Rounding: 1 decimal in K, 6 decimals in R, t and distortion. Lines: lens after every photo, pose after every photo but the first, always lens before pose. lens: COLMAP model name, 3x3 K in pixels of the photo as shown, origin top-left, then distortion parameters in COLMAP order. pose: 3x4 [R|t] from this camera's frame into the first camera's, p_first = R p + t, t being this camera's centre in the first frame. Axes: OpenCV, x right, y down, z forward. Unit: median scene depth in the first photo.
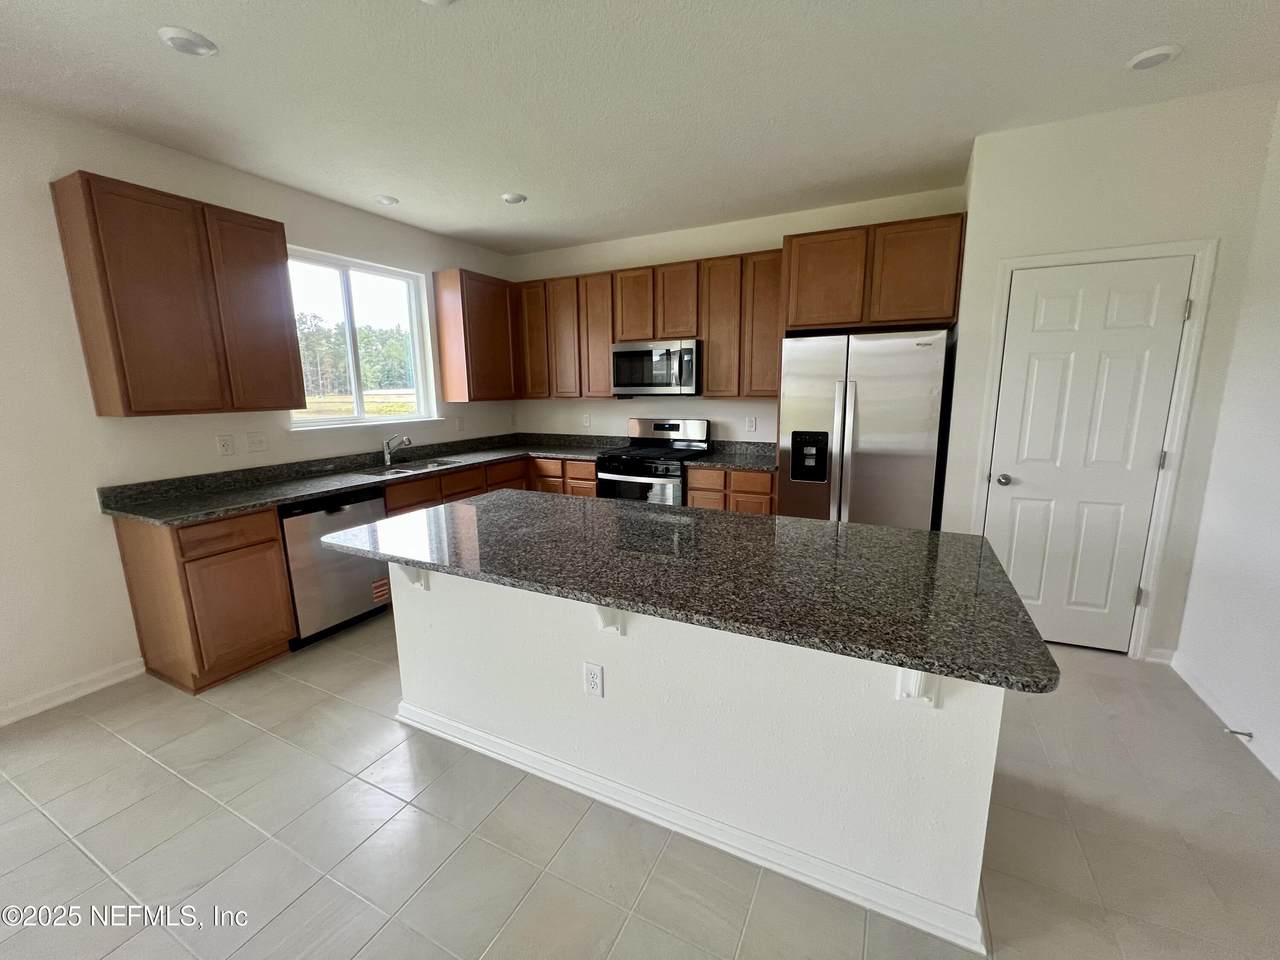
lens RADIAL K [[513.2, 0, 644.0], [0, 513.2, 476.9], [0, 0, 1]] dist [0.000003, 0.001052]
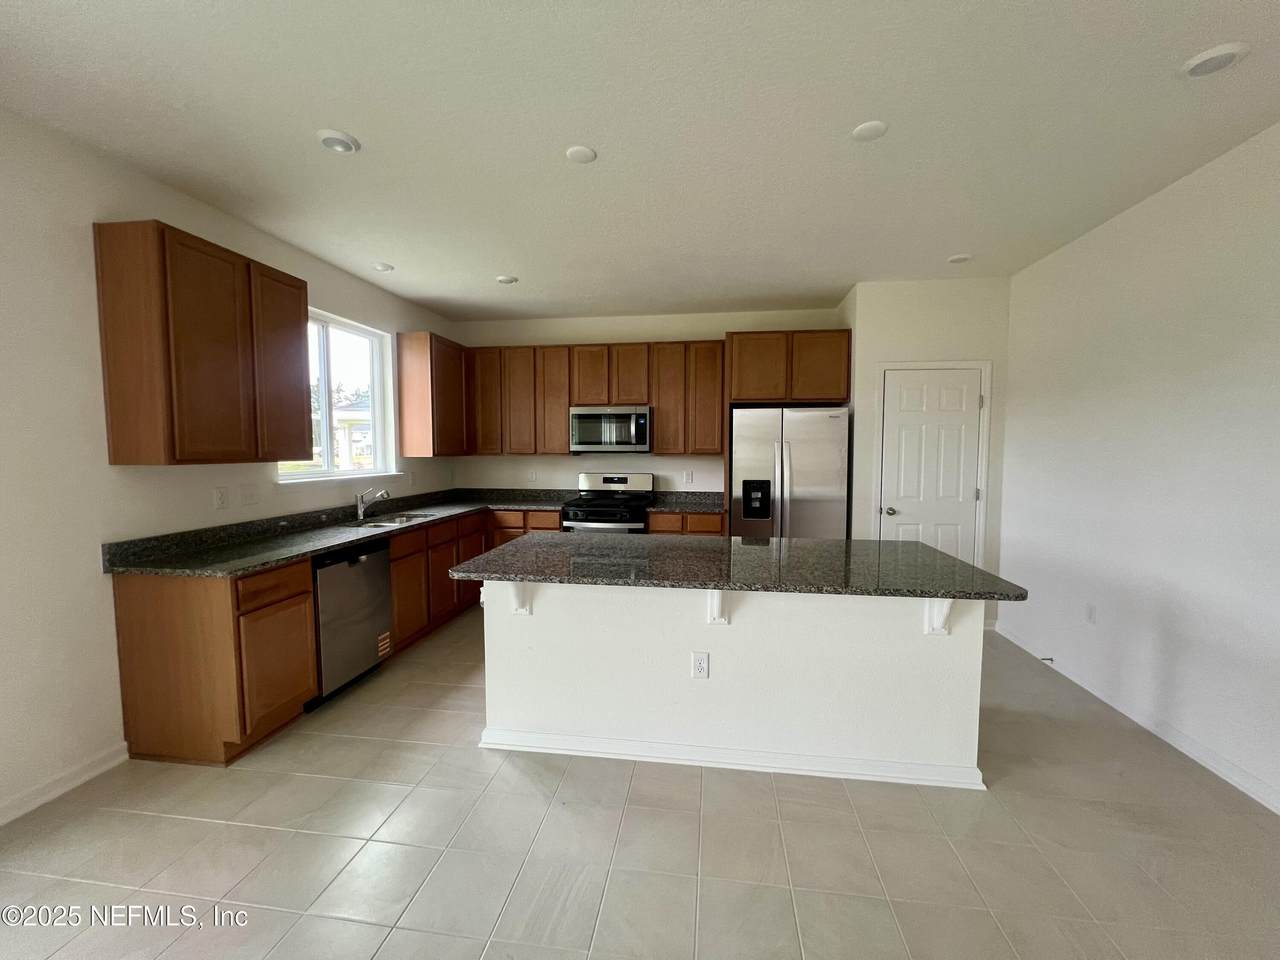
lens RADIAL K [[513.2, 0, 641.5], [0, 513.2, 478.3], [0, 0, 1]] dist [0.000003, 0.001052]
pose [[0.948654, -0.005999, 0.316259, -0.374691], [0.043341, 0.992855, -0.111175, 0.039410], [-0.313333, 0.119174, 0.942136, -0.127913]]
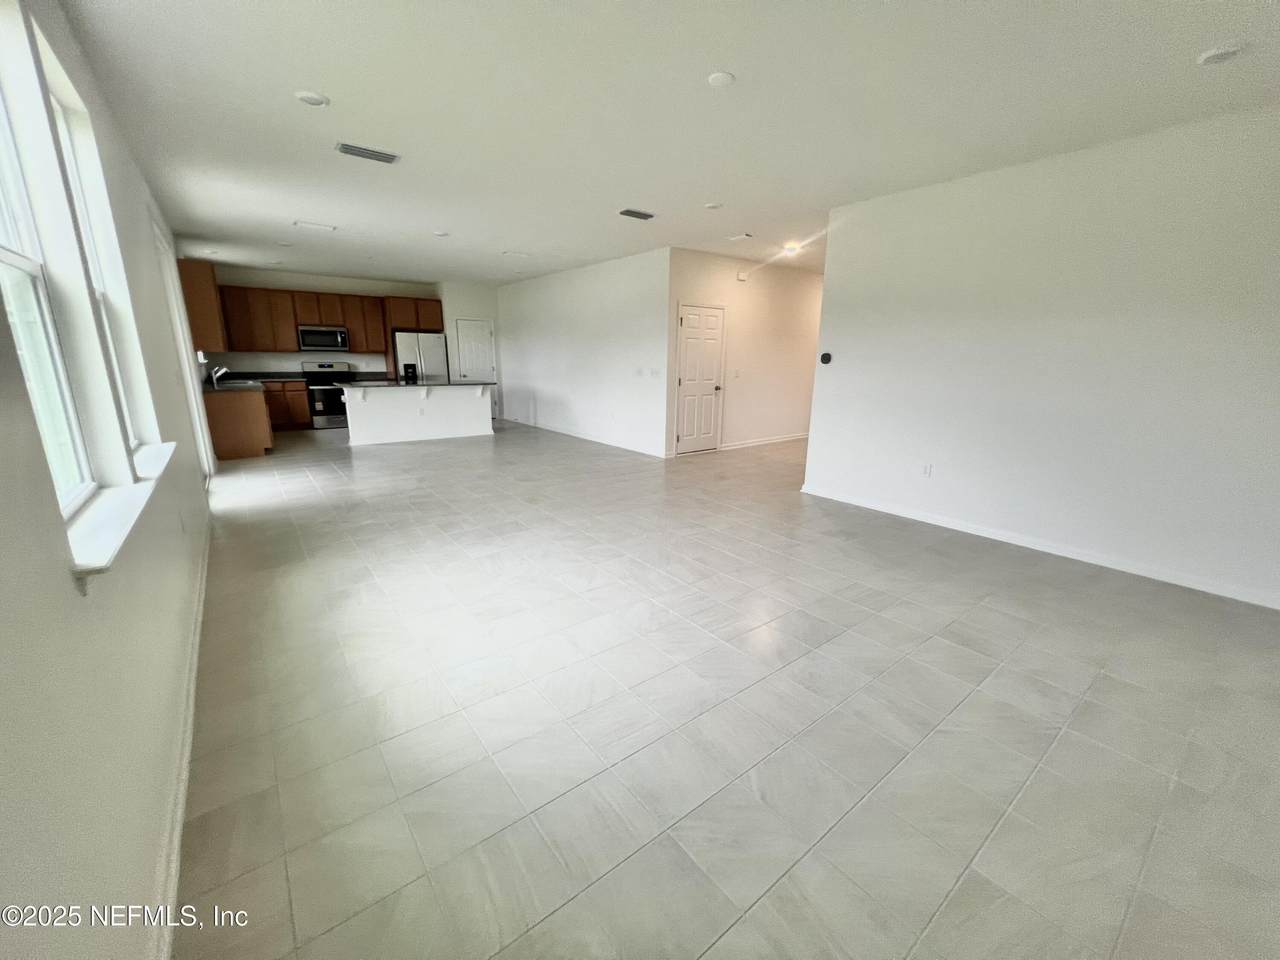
lens RADIAL K [[513.7, 0, 642.4], [0, 513.7, 483.4], [0, 0, 1]] dist [0.003436, 0.000112]
pose [[0.430098, -0.200346, 0.880271, -1.999747], [0.140030, 0.978069, 0.154186, 0.343678], [-0.891856, 0.056949, 0.448720, -1.631590]]
